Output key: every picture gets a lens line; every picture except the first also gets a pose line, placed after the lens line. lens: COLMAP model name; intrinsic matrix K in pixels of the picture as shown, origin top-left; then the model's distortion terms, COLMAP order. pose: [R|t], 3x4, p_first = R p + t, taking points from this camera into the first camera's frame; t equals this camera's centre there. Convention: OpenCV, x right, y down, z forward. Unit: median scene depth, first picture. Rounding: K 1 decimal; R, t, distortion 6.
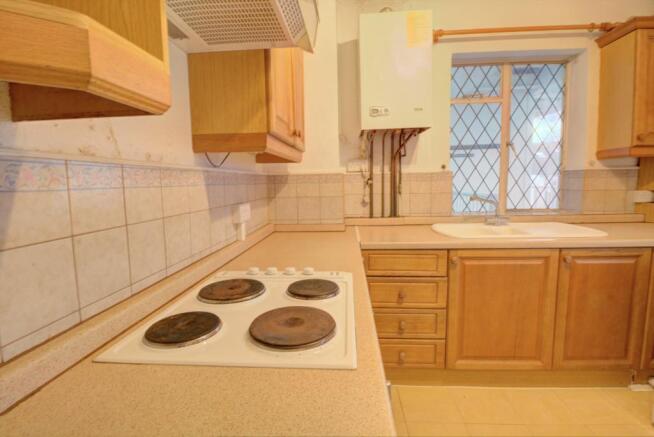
lens RADIAL K [[307.9, 0, 329.6], [0, 307.9, 214.8], [0, 0, 1]] dist [-0.015857, -0.000814]
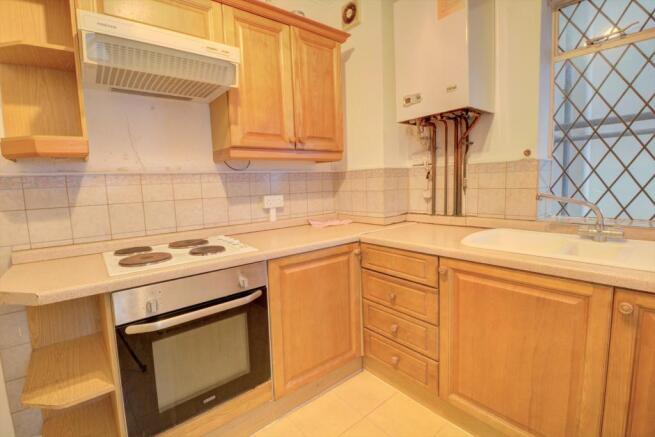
lens RADIAL K [[308.4, 0, 332.9], [0, 308.4, 217.5], [0, 0, 1]] dist [-0.015857, -0.000814]
pose [[0.682283, 0.078949, -0.726813, 0.610574], [-0.055613, 0.996876, 0.056079, -0.018008], [0.728970, 0.002159, 0.684542, 0.167046]]
